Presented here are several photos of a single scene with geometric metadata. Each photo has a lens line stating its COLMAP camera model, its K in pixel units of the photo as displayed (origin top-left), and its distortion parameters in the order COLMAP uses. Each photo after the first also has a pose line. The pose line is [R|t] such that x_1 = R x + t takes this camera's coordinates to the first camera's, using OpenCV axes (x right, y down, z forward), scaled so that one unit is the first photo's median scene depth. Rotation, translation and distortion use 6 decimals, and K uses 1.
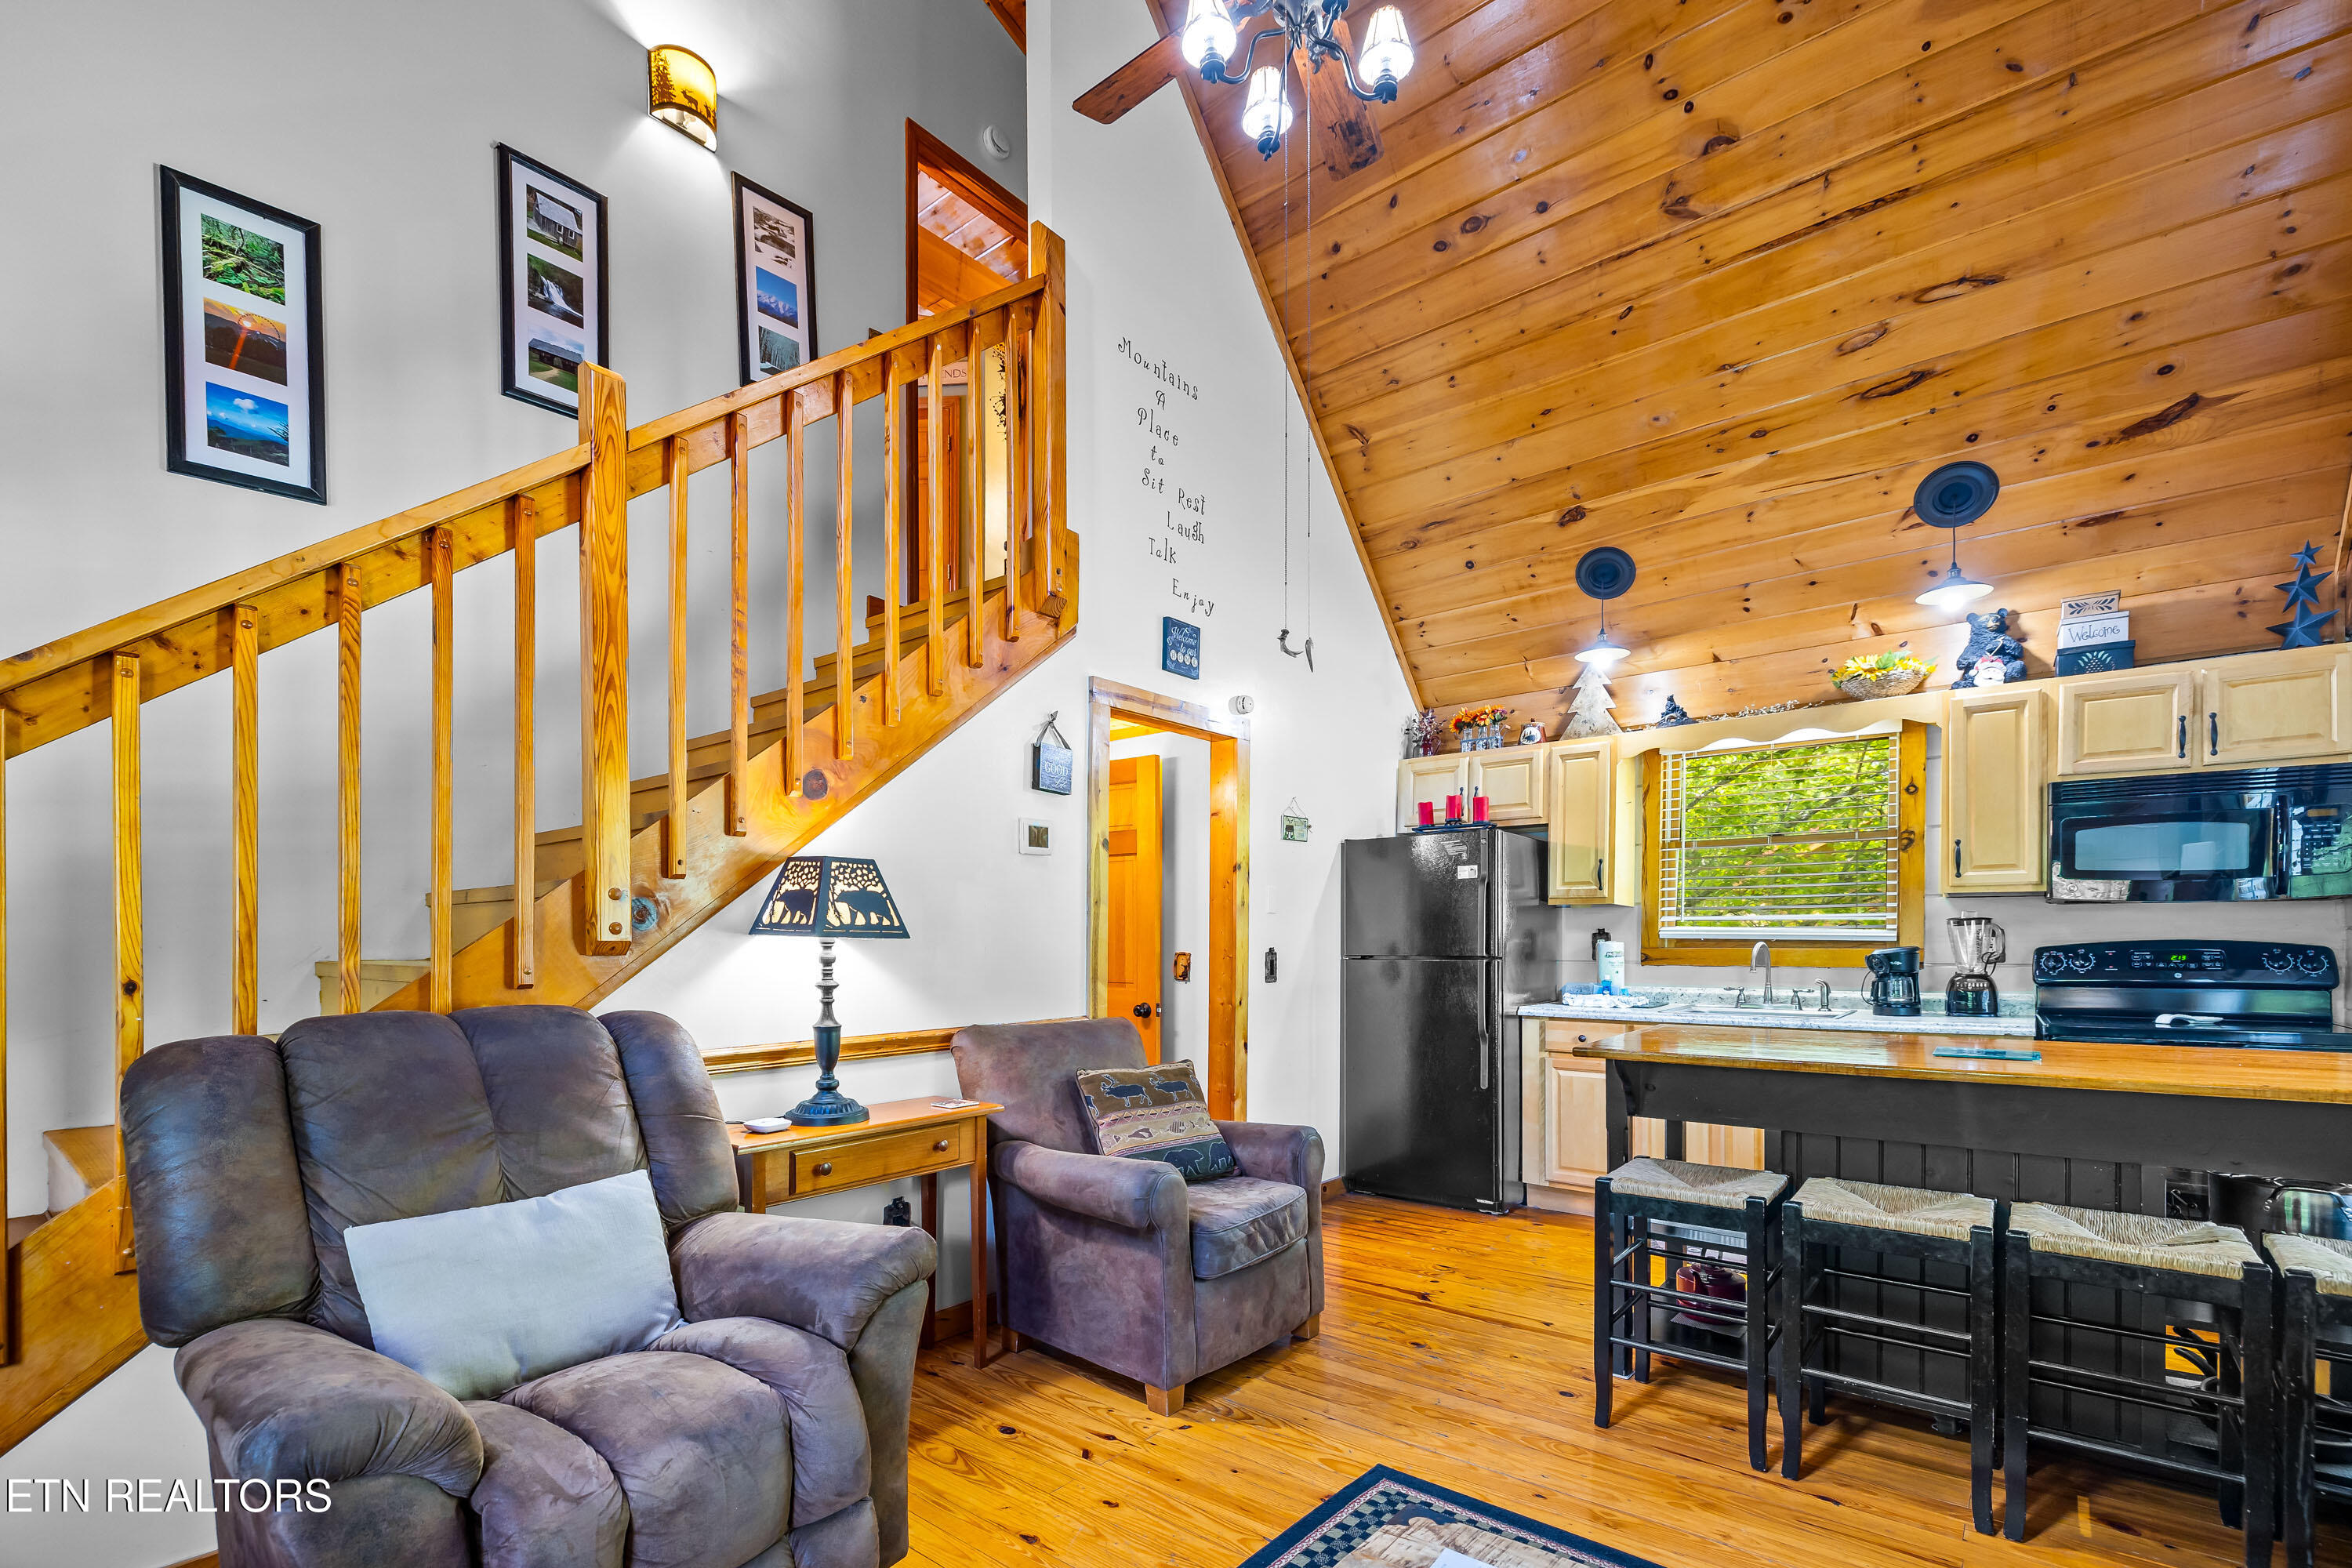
lens RADIAL K [[1051.3, 0, 1162.7], [0, 1051.3, 946.0], [0, 0, 1]] dist [0.000935, -0.000099]
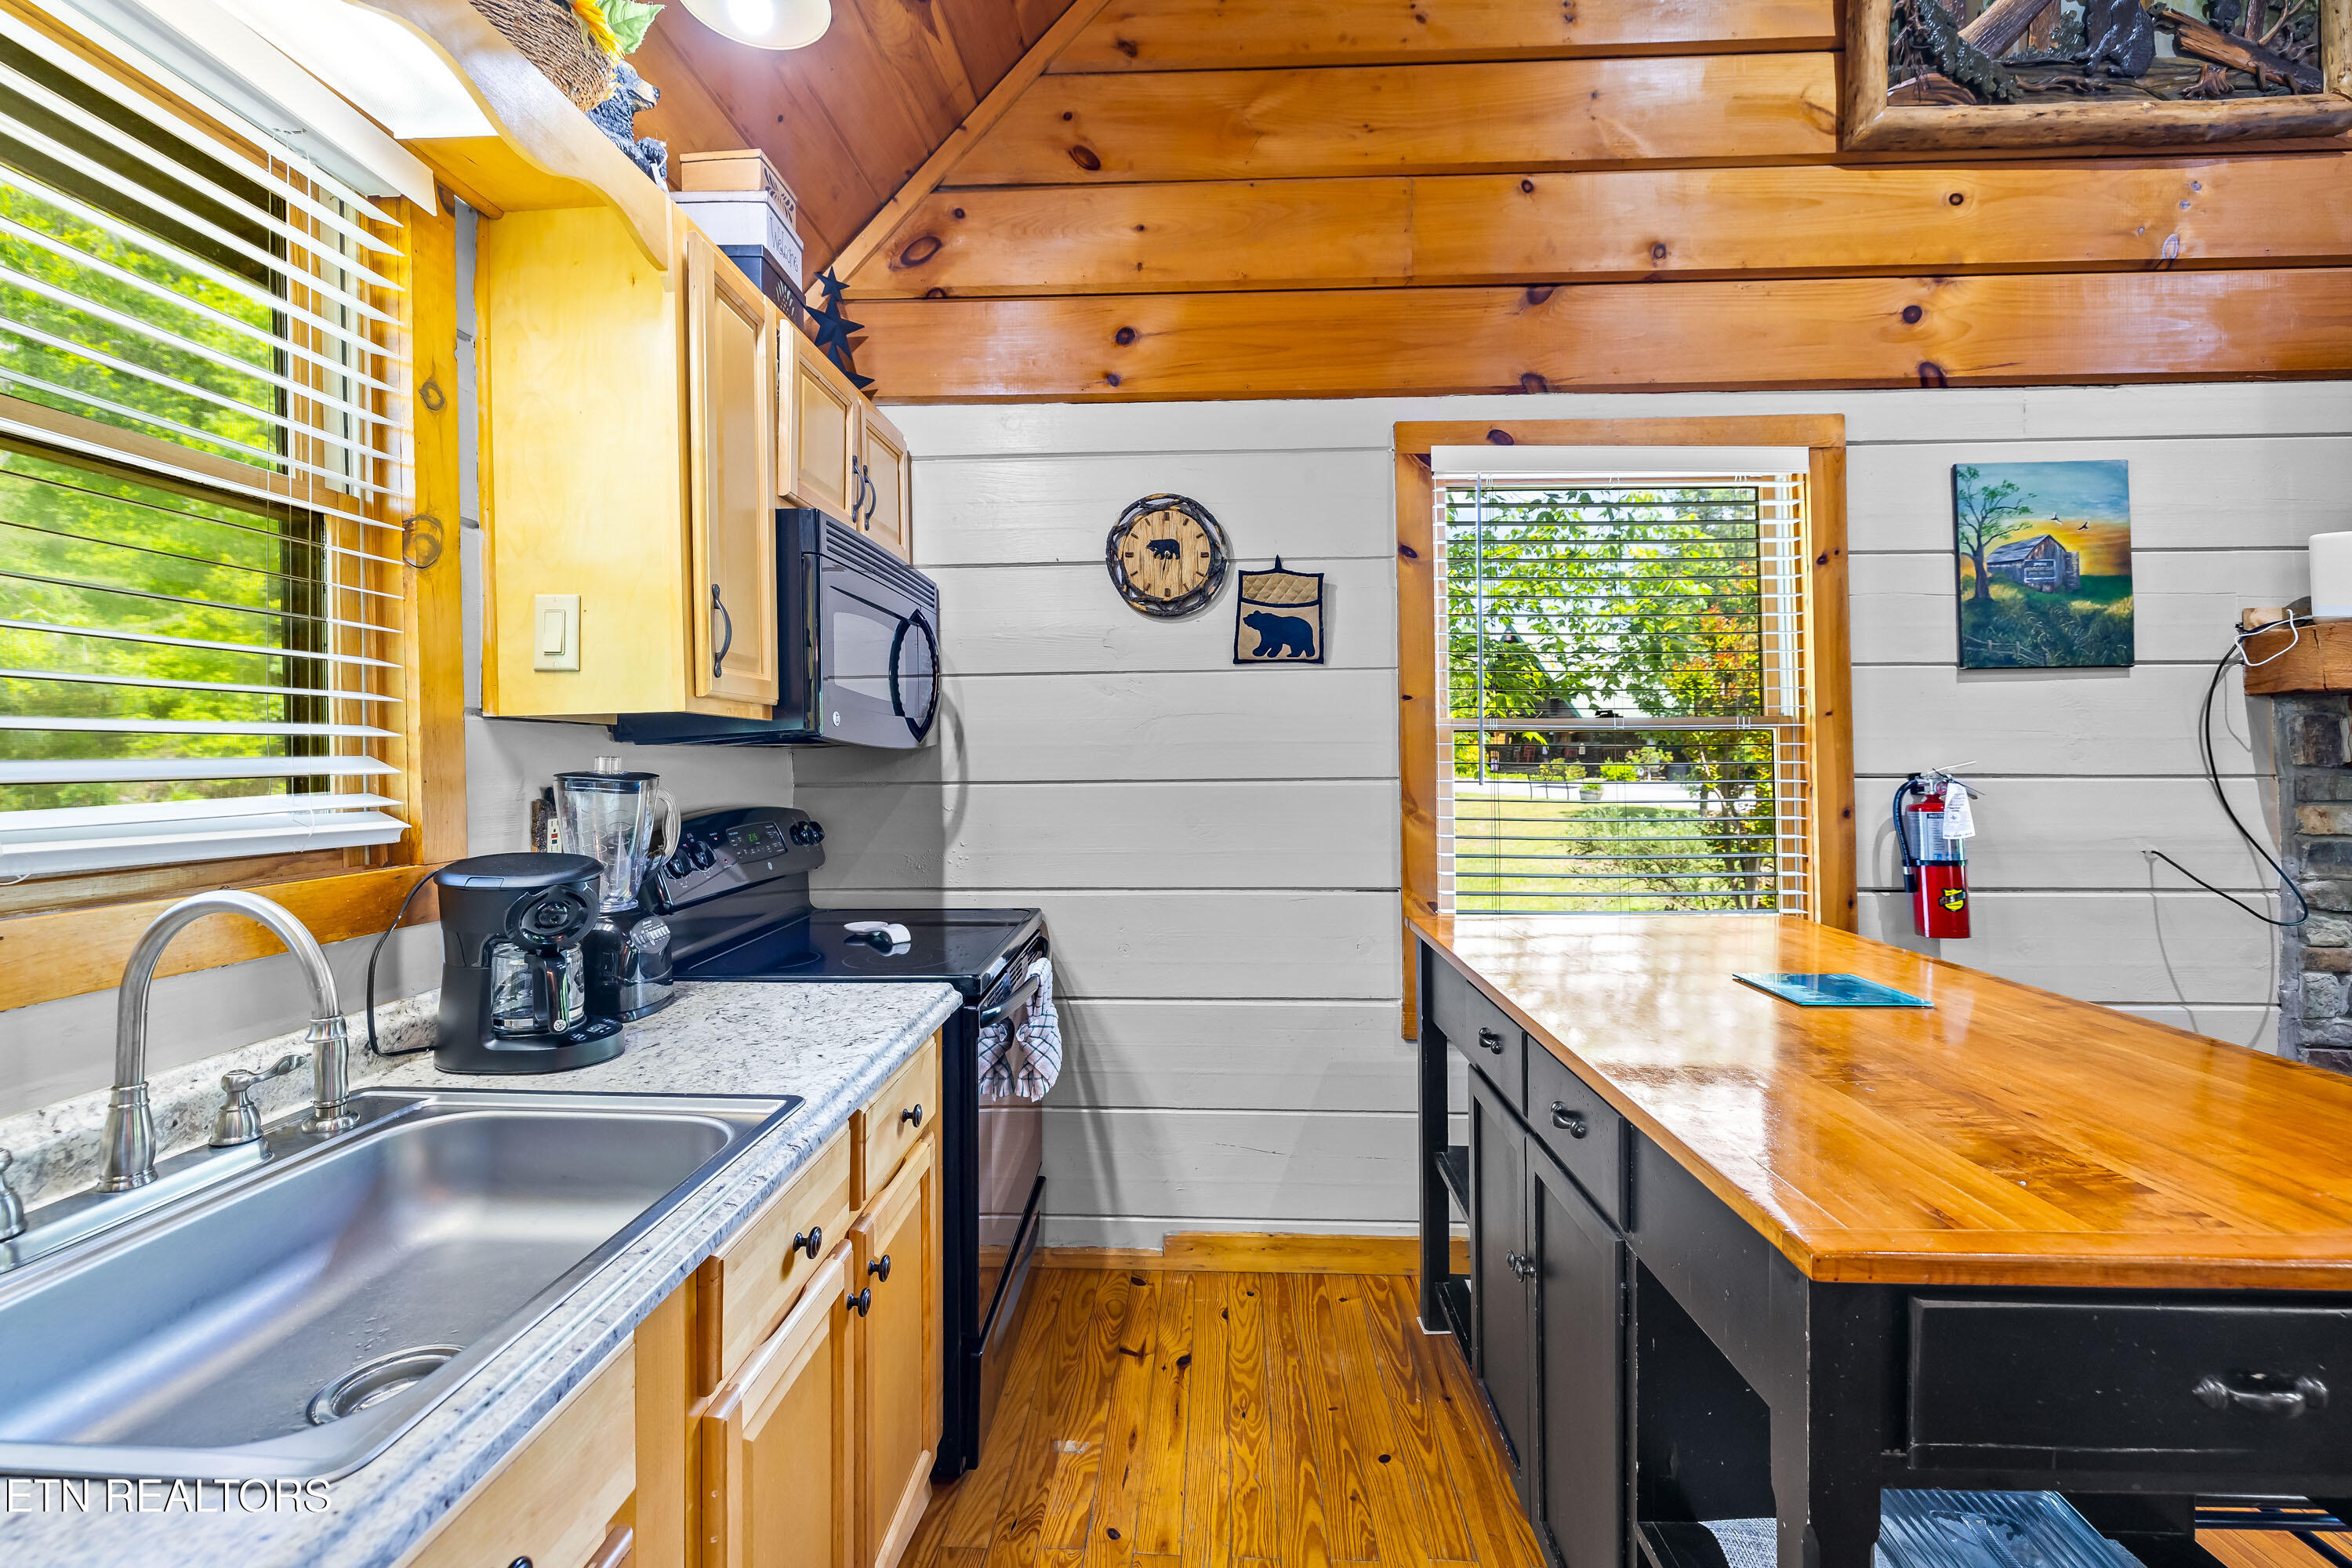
lens RADIAL K [[1002.1, 0, 1173.2], [0, 1002.1, 759.1], [0, 0, 1]] dist [-0.001840, 0.000013]
pose [[-0.603184, 0.003300, 0.797595, 0.327053], [0.010172, 0.999942, 0.003555, -0.031913], [-0.797537, 0.010257, -0.603183, 1.072423]]
